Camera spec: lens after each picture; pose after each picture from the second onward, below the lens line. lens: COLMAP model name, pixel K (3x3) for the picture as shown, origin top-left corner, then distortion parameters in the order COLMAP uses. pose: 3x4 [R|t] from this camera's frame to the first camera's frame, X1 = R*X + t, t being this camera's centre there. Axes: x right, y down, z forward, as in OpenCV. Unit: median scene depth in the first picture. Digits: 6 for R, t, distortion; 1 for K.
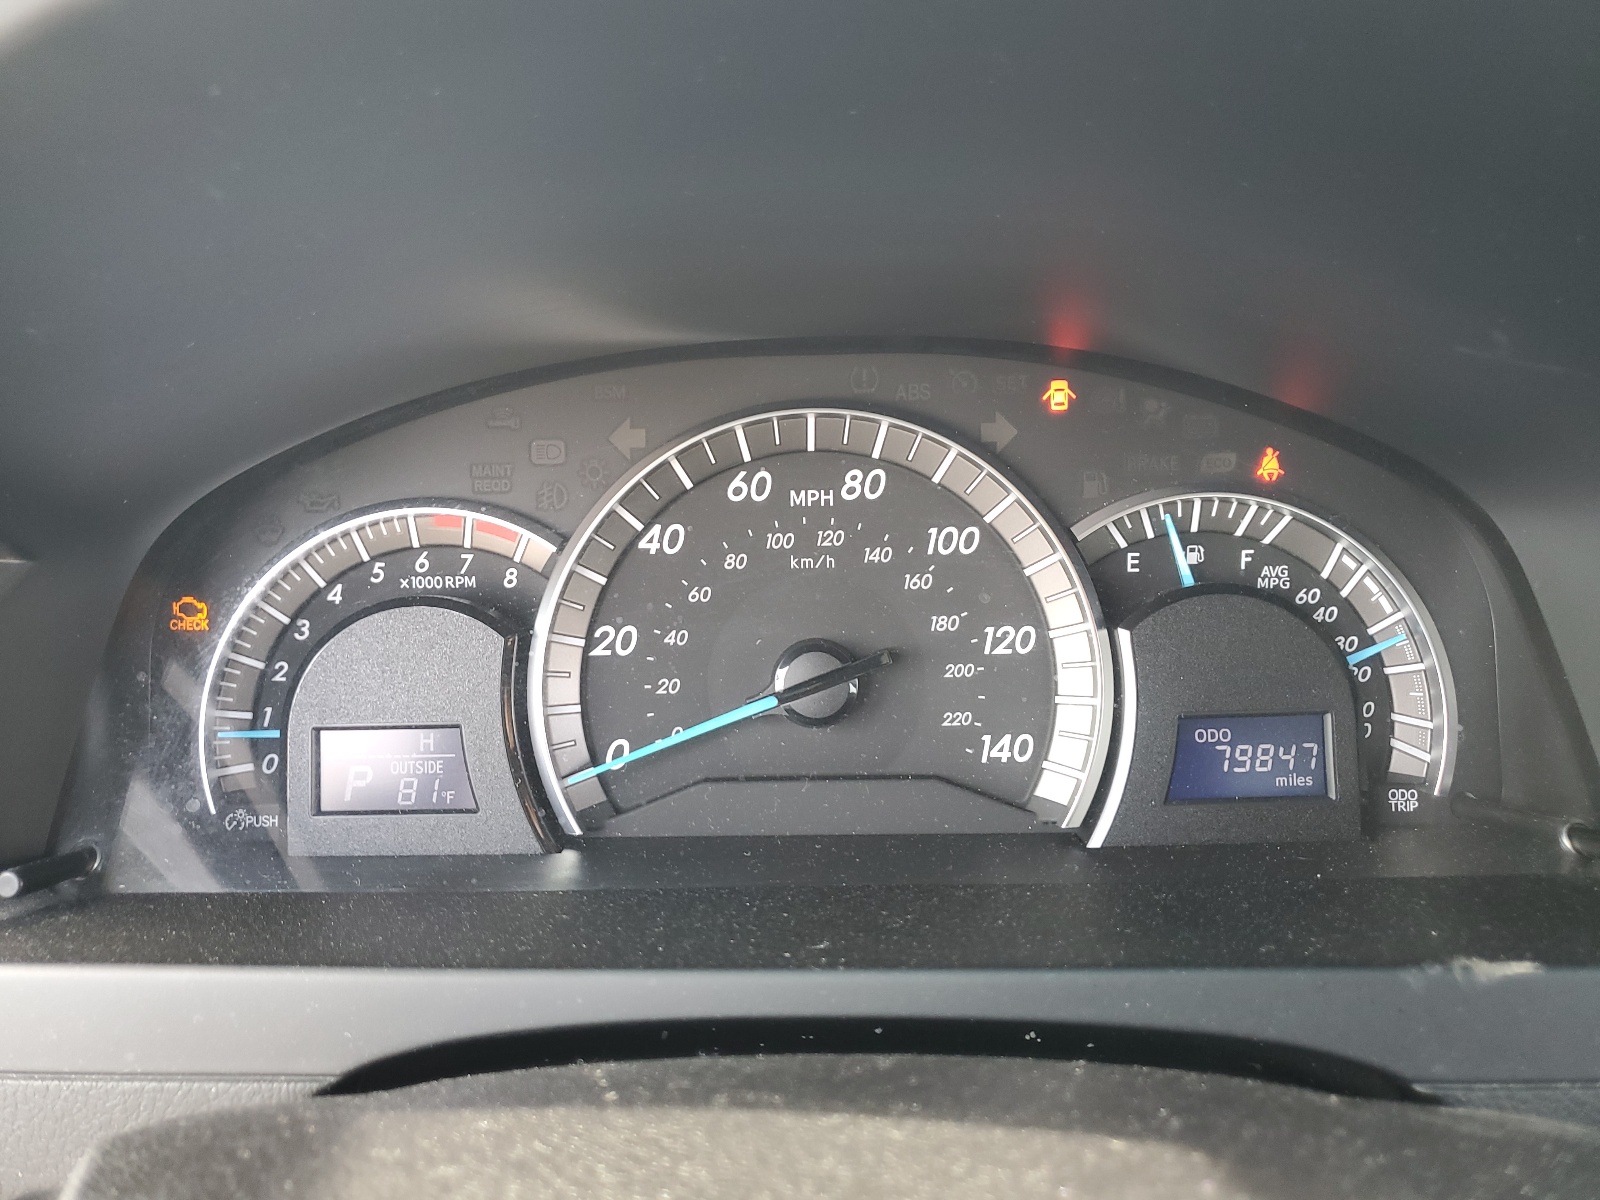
lens RADIAL K [[1208.8, 0, 798.6], [0, 1208.8, 600.0], [0, 0, 1]] dist [-0.005535, -0.000788]
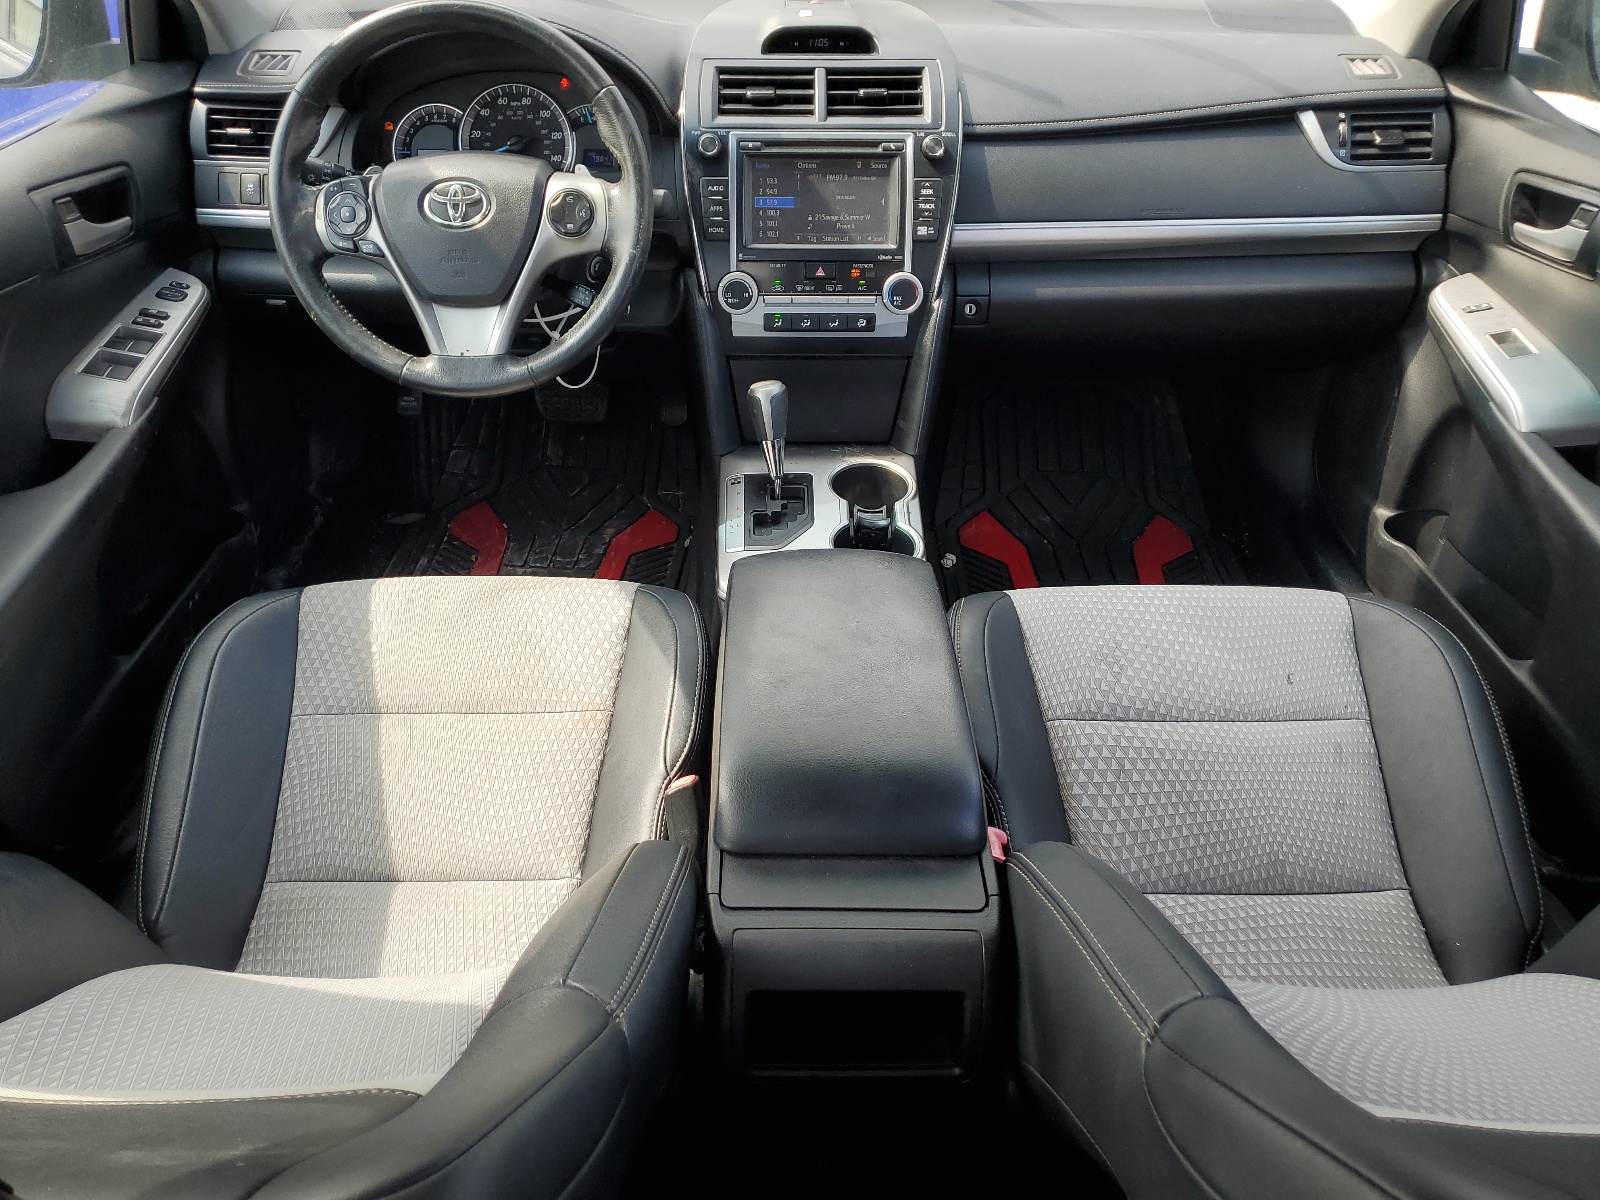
lens RADIAL K [[1208.8, 0, 801.1], [0, 1208.8, 600.6], [0, 0, 1]] dist [-0.005535, -0.000788]
pose [[0.999355, 0.009791, 0.034540, 1.017364], [-0.021931, 0.928199, 0.371437, -0.058699], [-0.028424, -0.371955, 0.927816, -4.308654]]
